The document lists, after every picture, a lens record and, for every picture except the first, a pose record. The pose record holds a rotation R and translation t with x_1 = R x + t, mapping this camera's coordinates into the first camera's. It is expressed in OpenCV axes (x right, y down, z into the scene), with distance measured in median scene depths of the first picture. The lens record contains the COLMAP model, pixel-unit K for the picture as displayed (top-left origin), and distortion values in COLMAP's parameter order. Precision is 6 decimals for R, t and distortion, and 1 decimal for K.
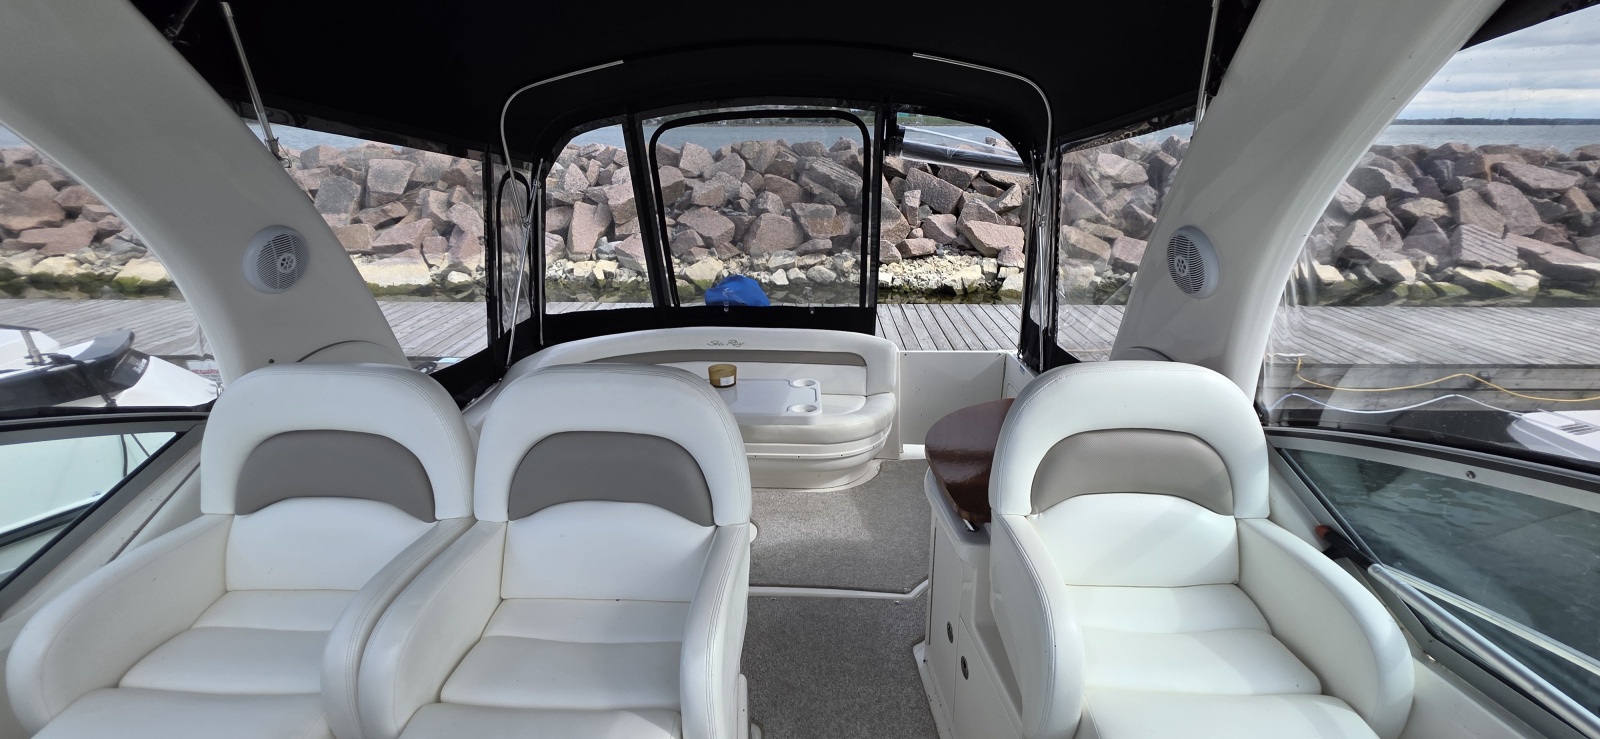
lens RADIAL K [[640.1, 0, 790.1], [0, 640.1, 359.8], [0, 0, 1]] dist [0.005685, -0.000027]
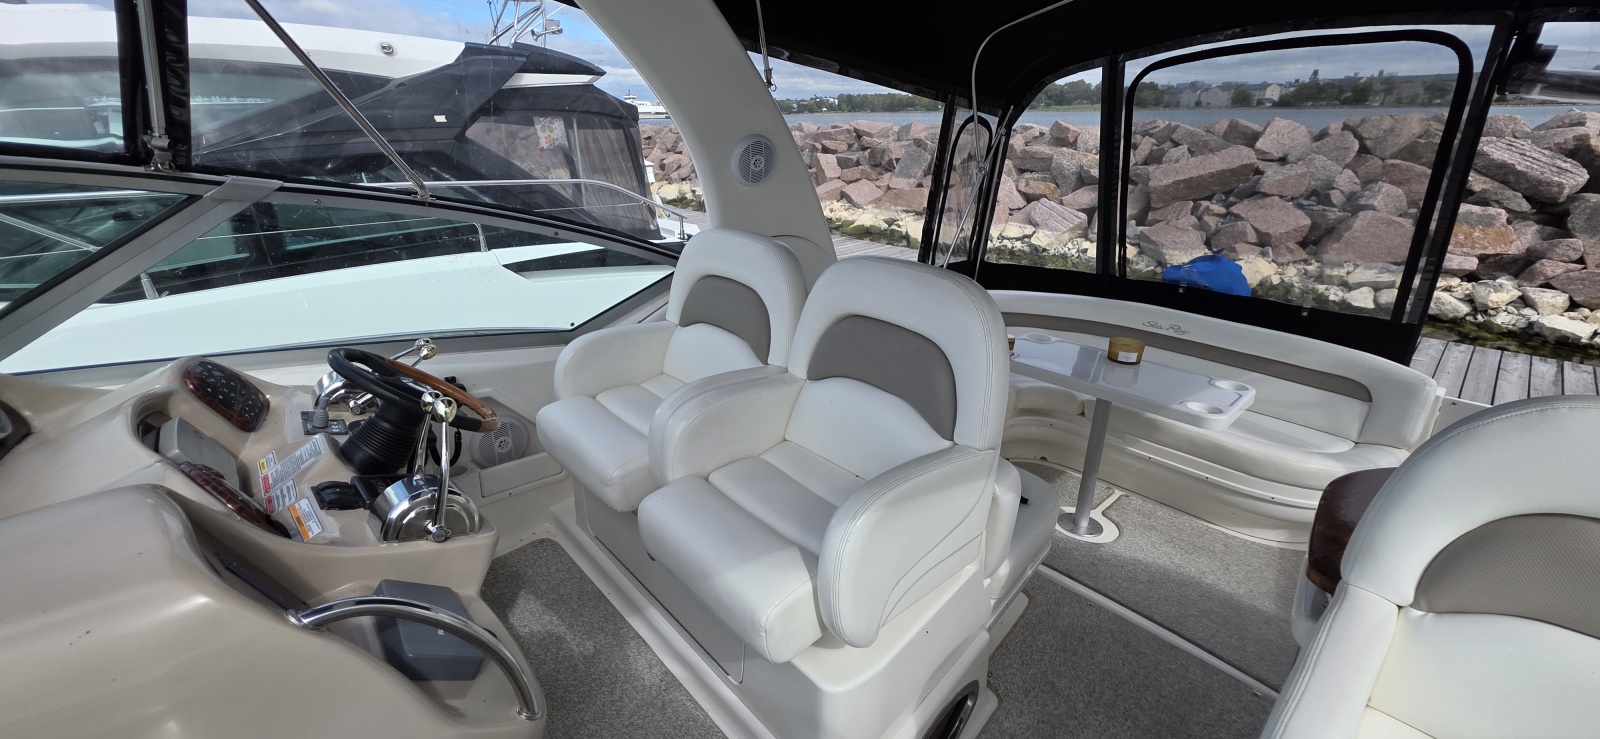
lens RADIAL K [[640.1, 0, 797.6], [0, 640.1, 356.8], [0, 0, 1]] dist [0.005685, -0.000027]
pose [[0.697938, 0.251511, -0.670541, 0.045278], [-0.239931, 0.964312, 0.111967, 0.011223], [0.674771, 0.082737, 0.733375, 0.016071]]
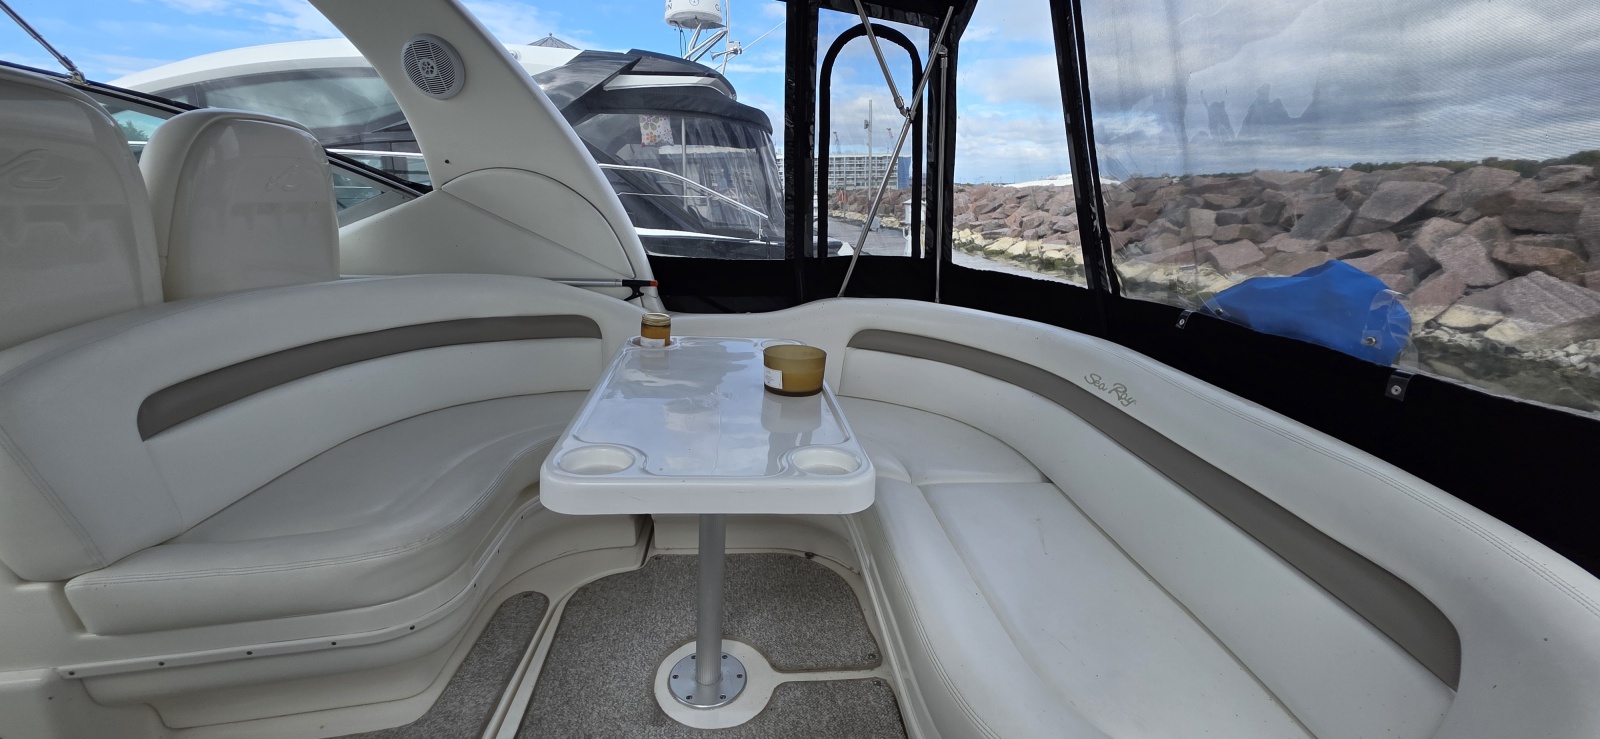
lens RADIAL K [[640.1, 0, 789.1], [0, 640.1, 340.7], [0, 0, 1]] dist [0.005685, -0.000027]
pose [[0.157538, 0.235581, -0.959001, 0.080303], [-0.333327, 0.926818, 0.172918, -0.017913], [0.929556, 0.292420, 0.224534, 0.232627]]
